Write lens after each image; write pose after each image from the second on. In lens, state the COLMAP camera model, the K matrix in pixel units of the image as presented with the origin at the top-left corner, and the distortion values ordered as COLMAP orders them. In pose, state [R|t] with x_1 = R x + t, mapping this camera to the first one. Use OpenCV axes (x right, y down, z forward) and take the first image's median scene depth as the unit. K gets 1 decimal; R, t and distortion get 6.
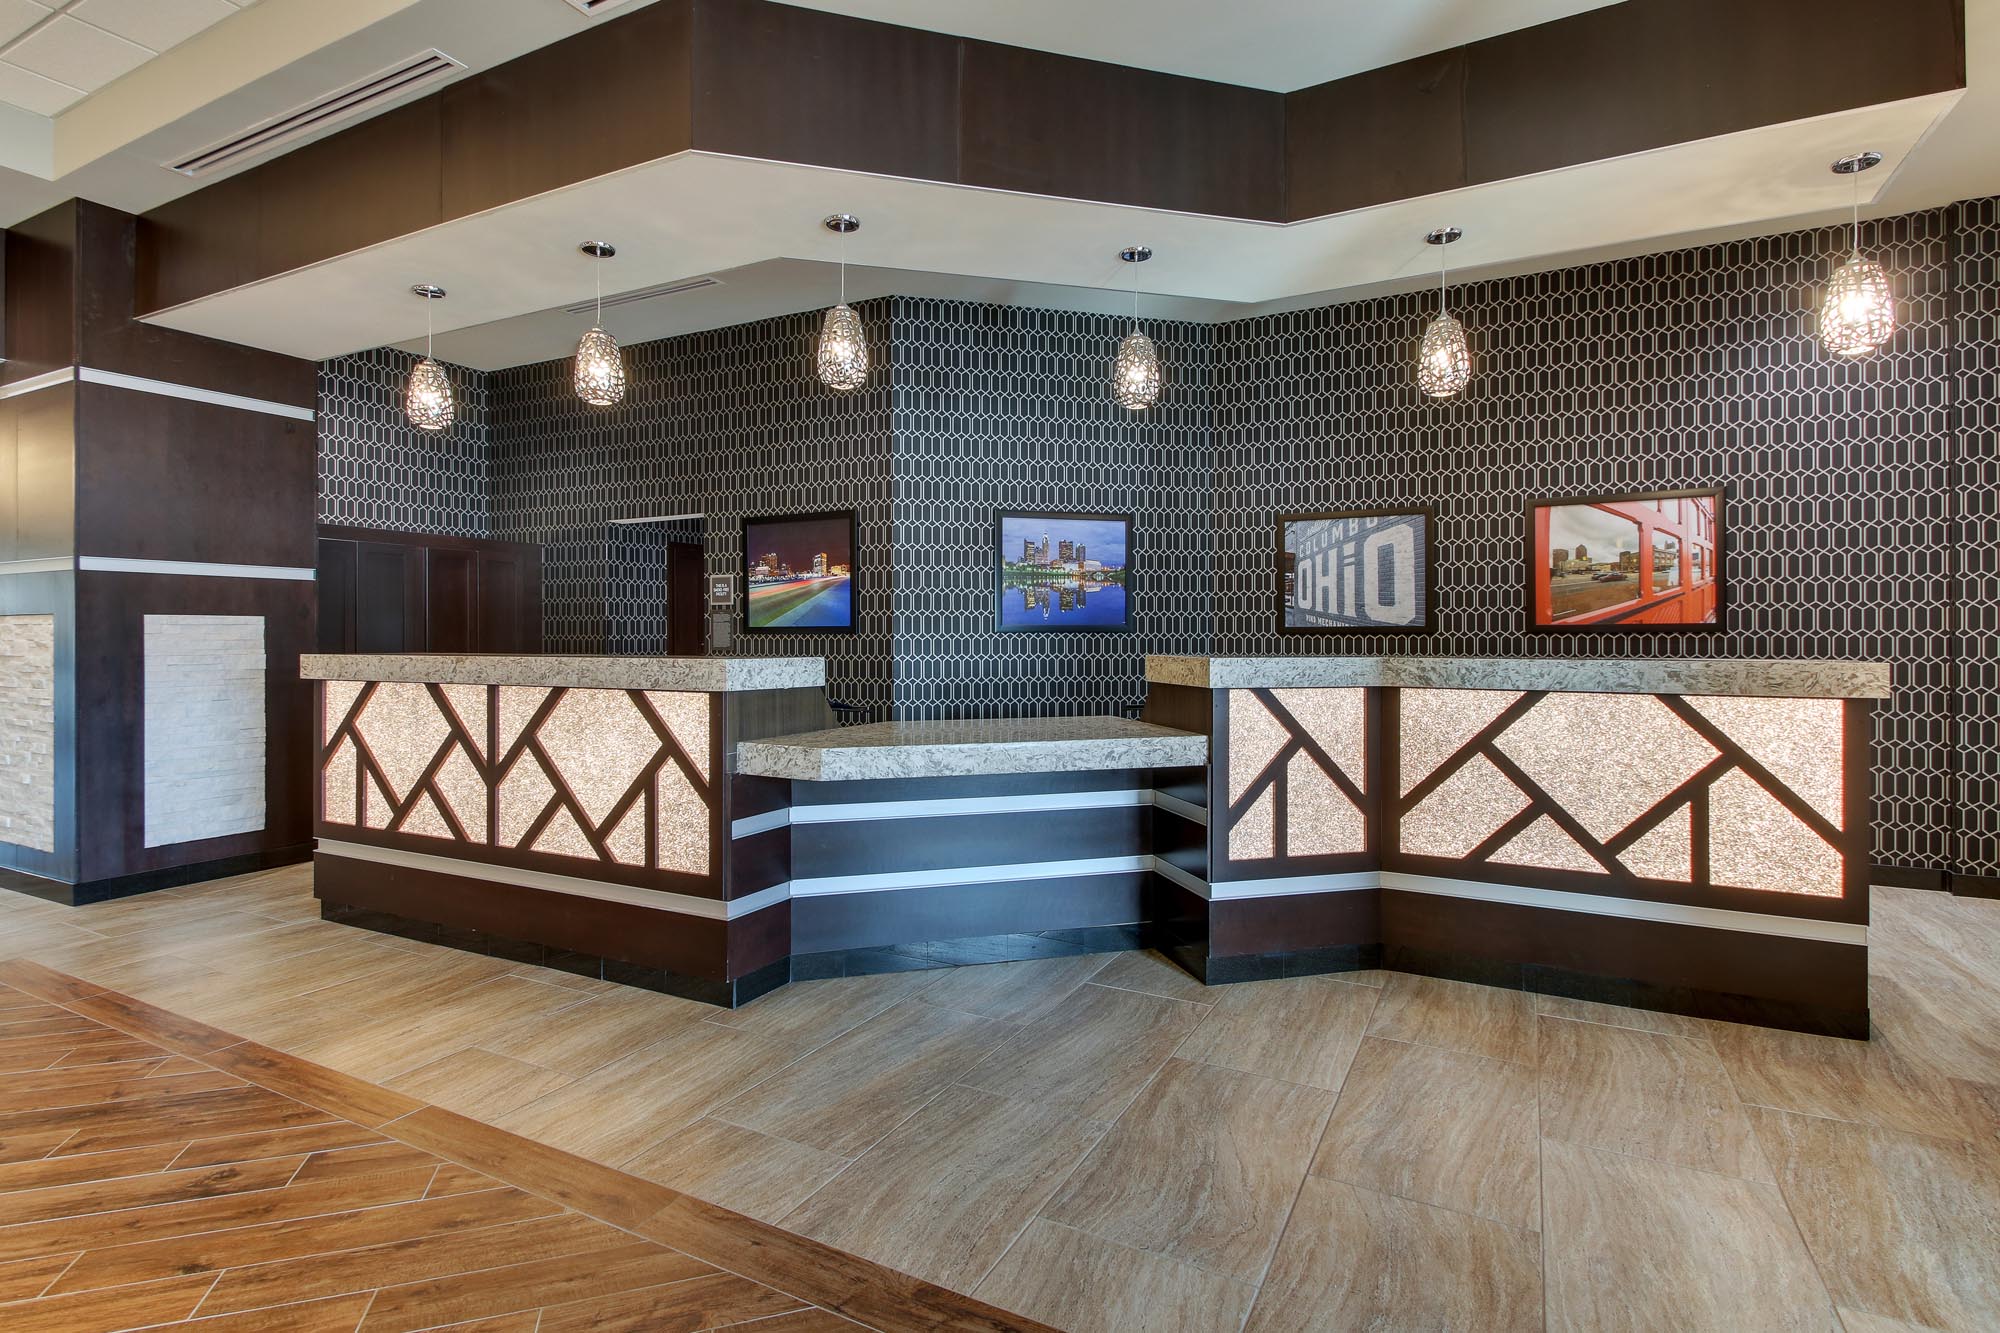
lens RADIAL K [[992.2, 0, 1006.8], [0, 992.2, 619.9], [0, 0, 1]] dist [0.001088, 0.000681]
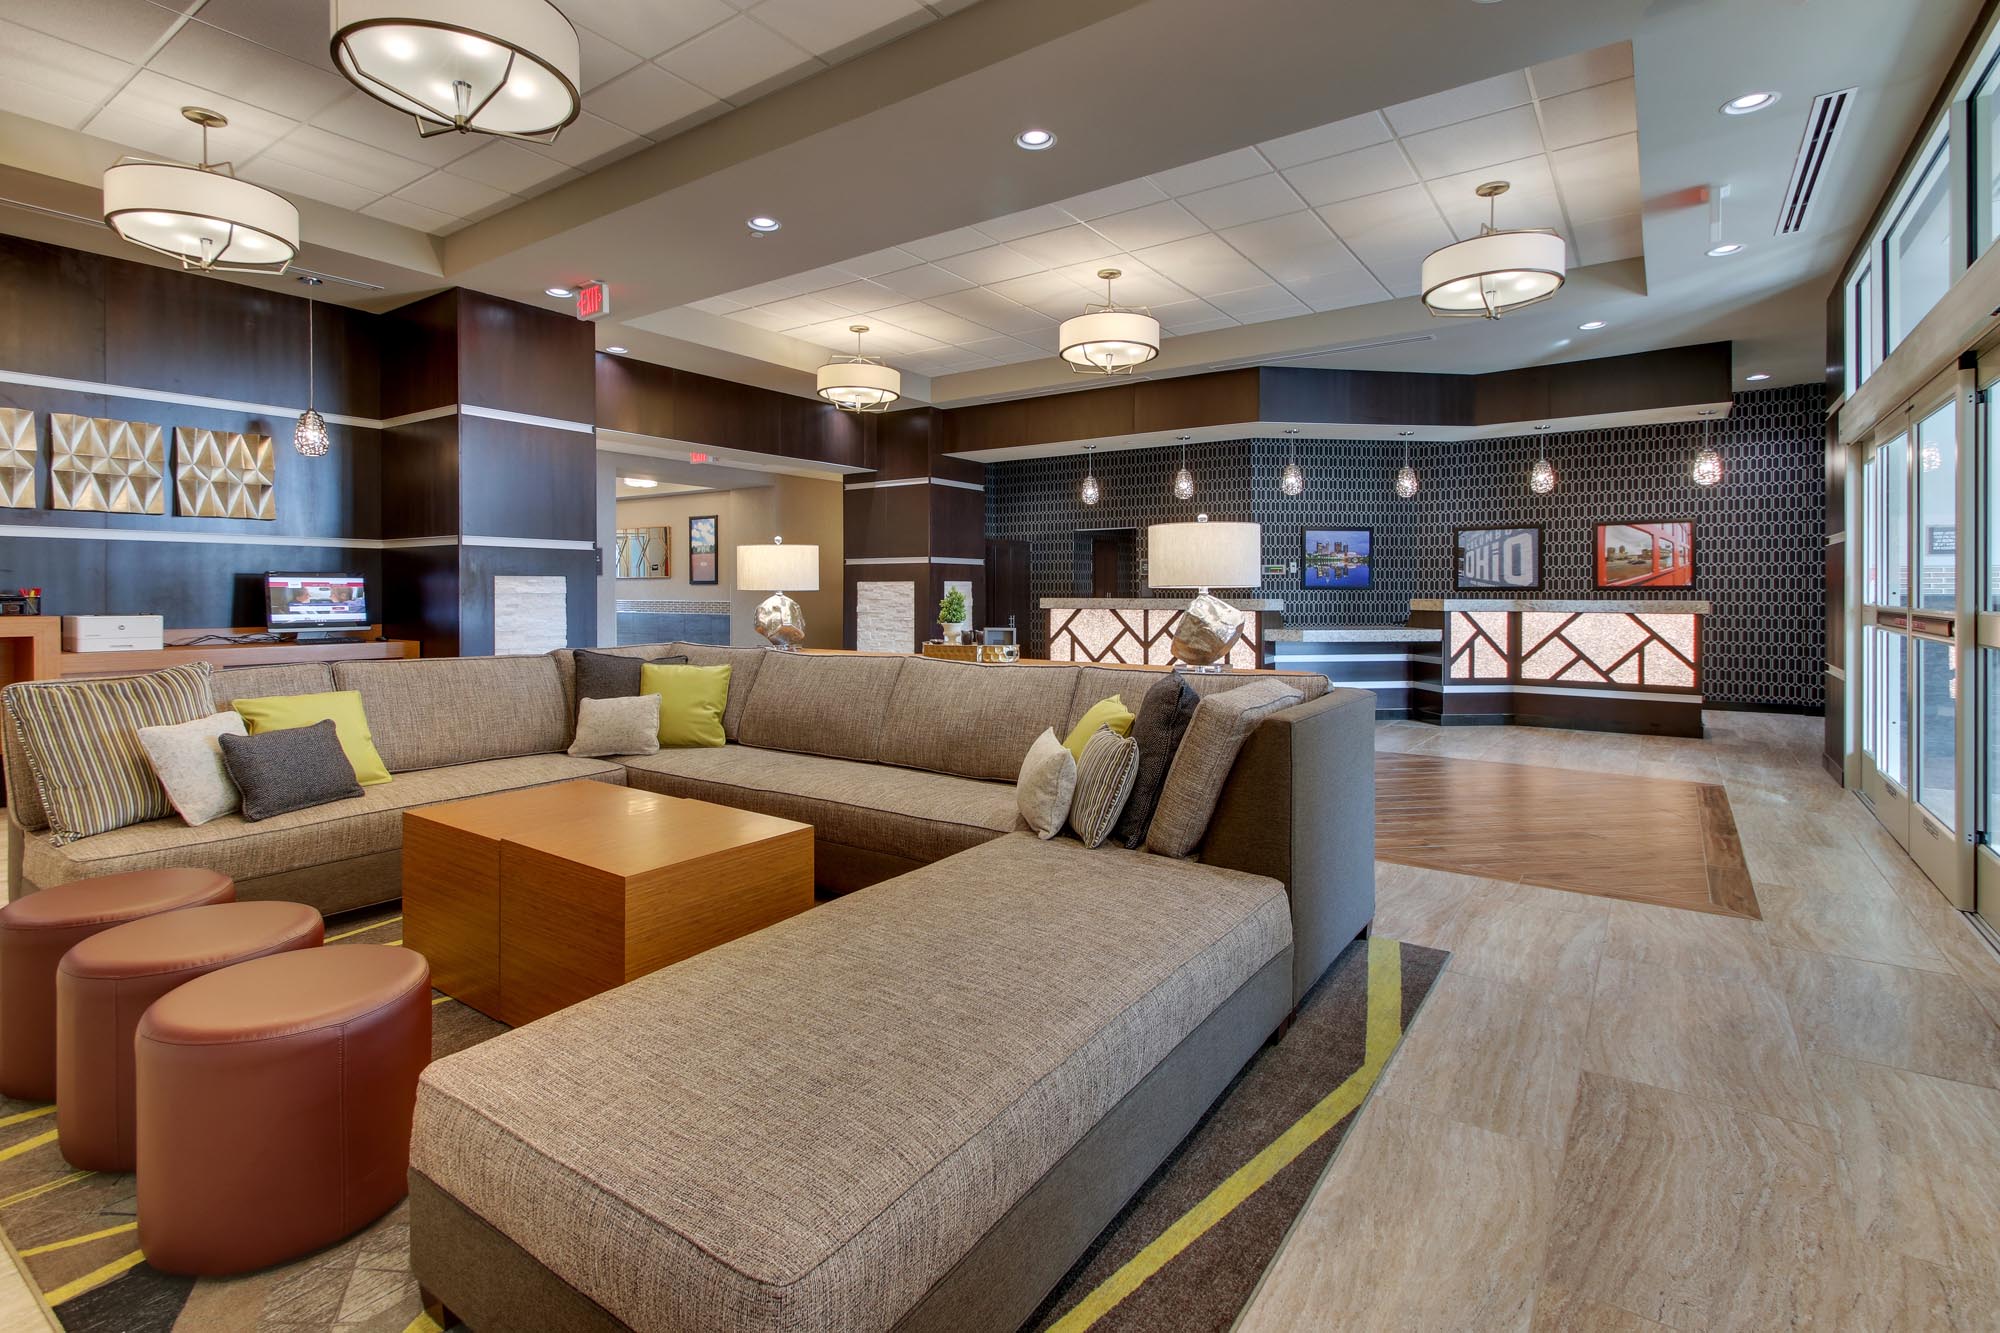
lens RADIAL K [[946.2, 0, 994.0], [0, 946.2, 587.0], [0, 0, 1]] dist [0.002039, -0.000079]
pose [[0.990578, 0.001114, -0.136946, -0.450893], [0.000238, 0.999951, 0.009849, -0.013538], [0.136951, -0.009789, 0.990530, -1.169971]]
